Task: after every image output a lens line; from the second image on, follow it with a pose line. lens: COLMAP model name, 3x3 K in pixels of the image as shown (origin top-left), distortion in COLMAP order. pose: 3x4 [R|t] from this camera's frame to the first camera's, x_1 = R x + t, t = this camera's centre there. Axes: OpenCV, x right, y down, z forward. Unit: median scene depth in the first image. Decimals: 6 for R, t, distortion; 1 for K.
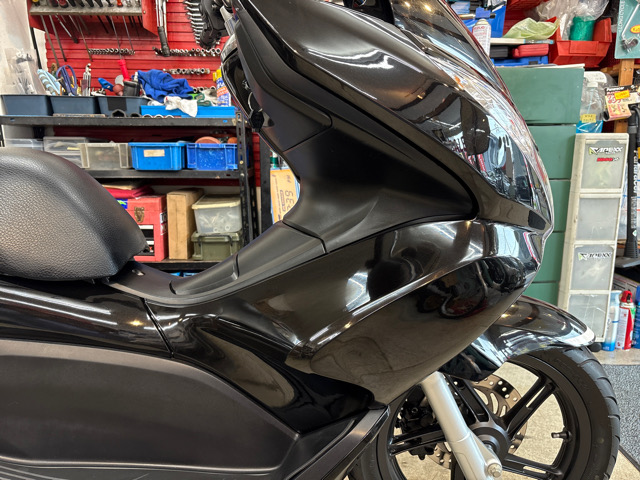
lens RADIAL K [[489.6, 0, 323.2], [0, 489.6, 239.2], [0, 0, 1]] dist [0.030095, -0.039365]
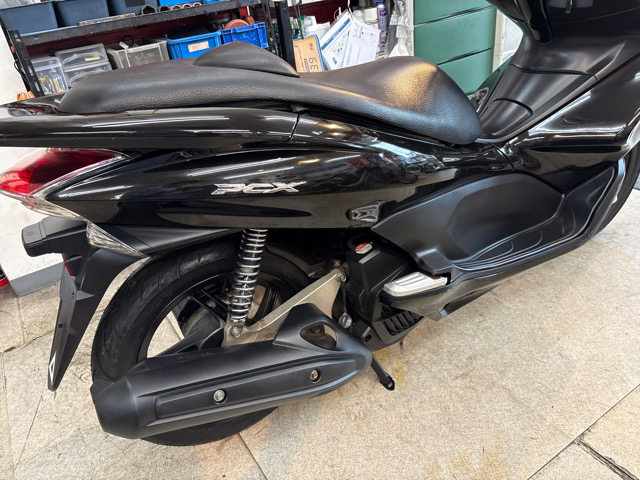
lens RADIAL K [[489.6, 0, 314.5], [0, 489.6, 243.1], [0, 0, 1]] dist [0.030095, -0.039365]
pose [[0.851072, -0.353179, 0.388512, -0.667384], [0.219106, 0.911344, 0.348489, -0.106848], [-0.477147, -0.211464, 0.853003, -0.048450]]
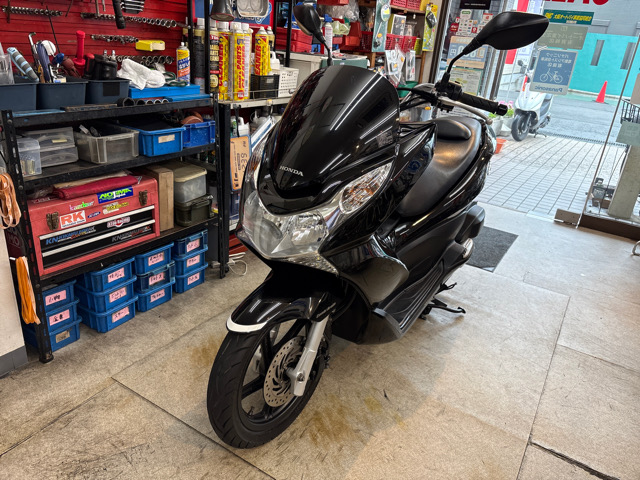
lens RADIAL K [[489.6, 0, 323.3], [0, 489.6, 238.8], [0, 0, 1]] dist [0.030095, -0.039365]
pose [[0.541031, -0.290000, 0.789421, -1.049388], [0.077438, 0.951857, 0.296600, -0.255188], [-0.837430, -0.099338, 0.537441, 0.129240]]
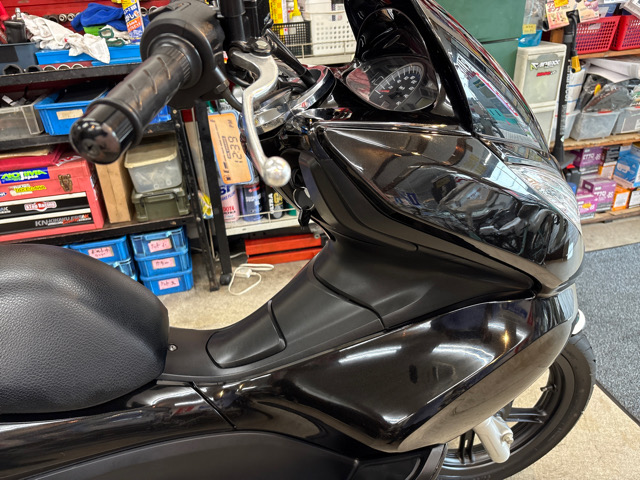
lens RADIAL K [[489.6, 0, 316.6], [0, 489.6, 241.1], [0, 0, 1]] dist [0.030095, -0.039365]
pose [[0.972364, -0.157002, 0.172798, -0.109560], [0.098946, 0.947491, 0.304089, -0.182719], [-0.211467, -0.278588, 0.936841, 0.048458]]
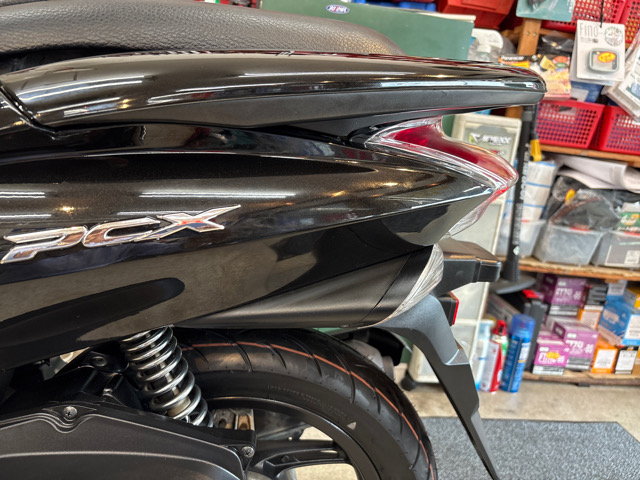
lens RADIAL K [[489.6, 0, 315.9], [0, 489.6, 243.5], [0, 0, 1]] dist [0.030095, -0.039365]
pose [[0.988366, 0.079347, 0.129755, 0.218278], [-0.087731, 0.994322, 0.060226, -0.043172], [-0.124239, -0.070909, 0.989715, 0.270517]]
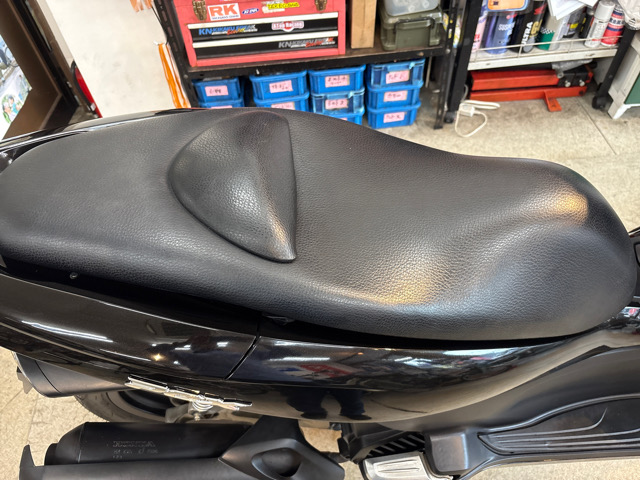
lens RADIAL K [[489.6, 0, 316.9], [0, 489.6, 237.1], [0, 0, 1]] dist [0.030095, -0.039365]
pose [[0.995631, -0.093366, -0.001191, -0.432440], [0.071709, 0.756396, 0.650172, -0.286413], [-0.059803, -0.647417, 0.759786, 0.168581]]
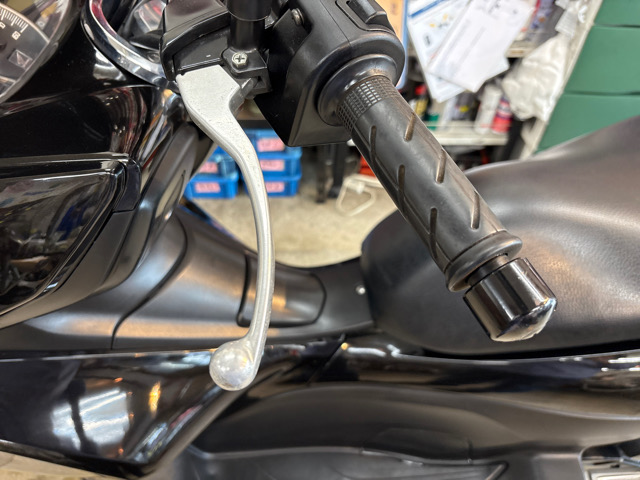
lens RADIAL K [[489.6, 0, 322.5], [0, 489.6, 235.6], [0, 0, 1]] dist [0.030095, -0.039365]
pose [[0.996891, -0.014971, 0.077363, -0.230052], [-0.032063, 0.819762, 0.571806, -0.256247], [-0.071979, -0.572508, 0.816733, 0.280643]]
